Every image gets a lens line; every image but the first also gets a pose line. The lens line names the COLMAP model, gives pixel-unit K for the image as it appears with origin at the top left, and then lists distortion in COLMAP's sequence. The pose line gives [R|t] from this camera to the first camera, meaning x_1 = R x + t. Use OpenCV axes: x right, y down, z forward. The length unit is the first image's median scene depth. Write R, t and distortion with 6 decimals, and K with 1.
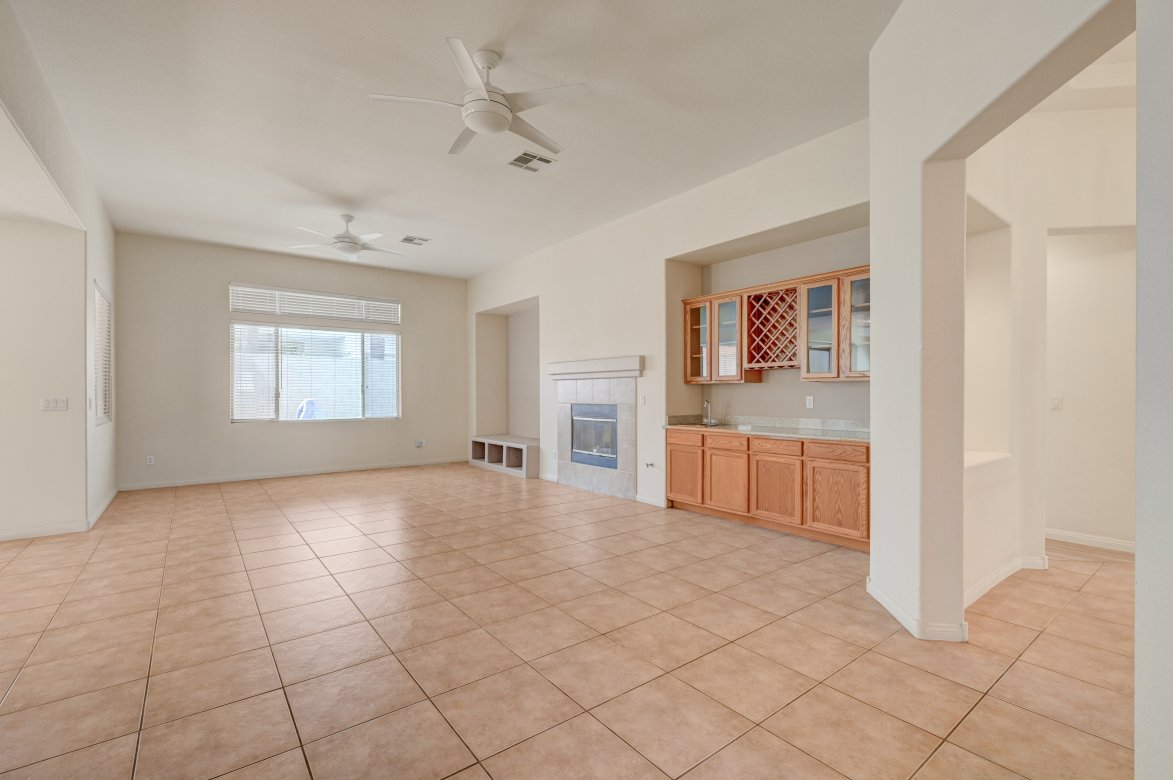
lens RADIAL K [[520.6, 0, 581.2], [0, 520.6, 382.7], [0, 0, 1]] dist [0.014899, -0.000136]
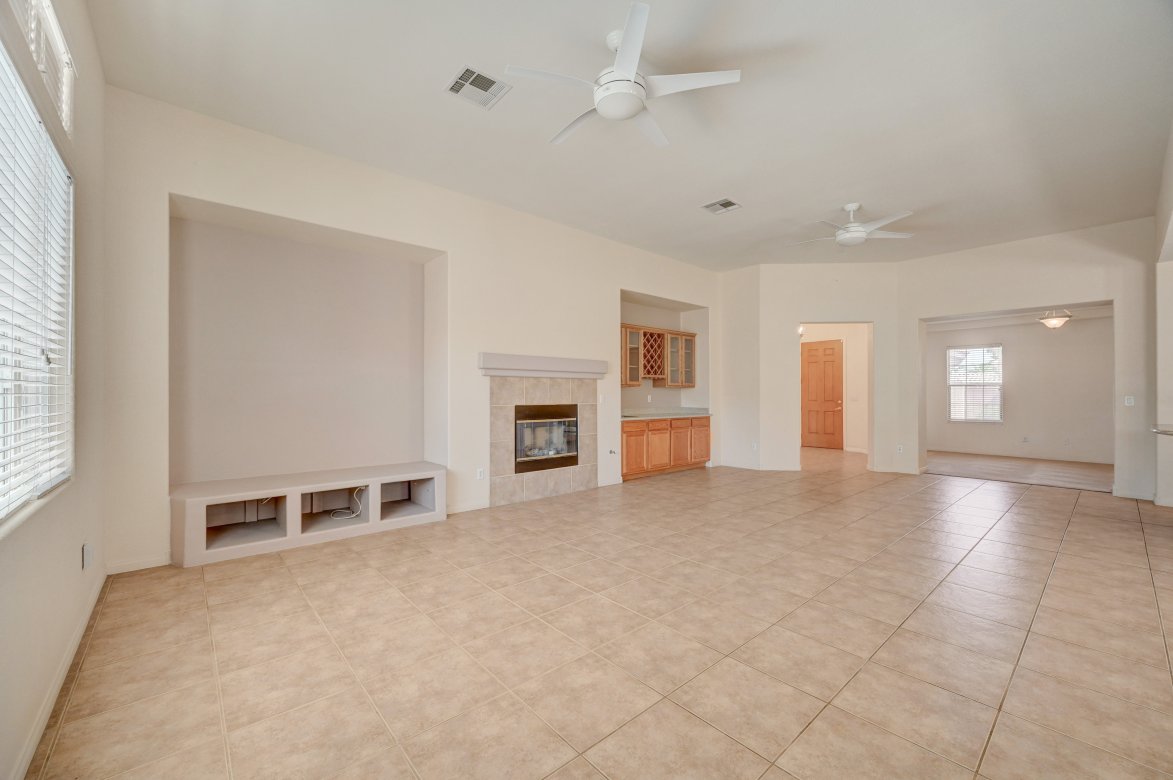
lens RADIAL K [[464.5, 0, 585.1], [0, 464.5, 395.6], [0, 0, 1]] dist [-0.002076, -0.000065]
pose [[-0.065298, -0.001183, 0.997865, -0.737886], [-0.018829, 0.999823, -0.000047, 0.020794], [-0.997688, -0.018792, -0.065308, 0.883877]]
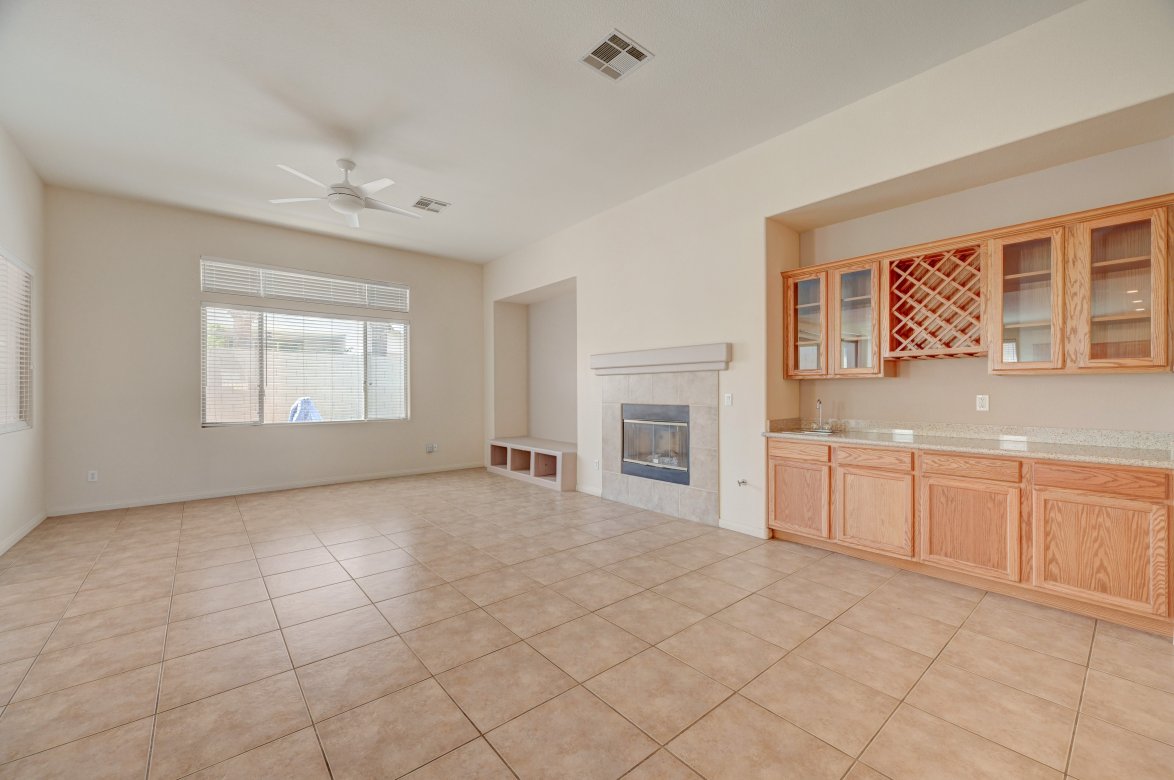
lens RADIAL K [[464.9, 0, 585.6], [0, 464.9, 395.7], [0, 0, 1]] dist [-0.002076, -0.000065]
pose [[0.999004, 0.001108, 0.044596, -0.103144], [-0.002361, 0.999604, 0.028049, 0.006308], [-0.044547, -0.028126, 0.998611, 0.247443]]
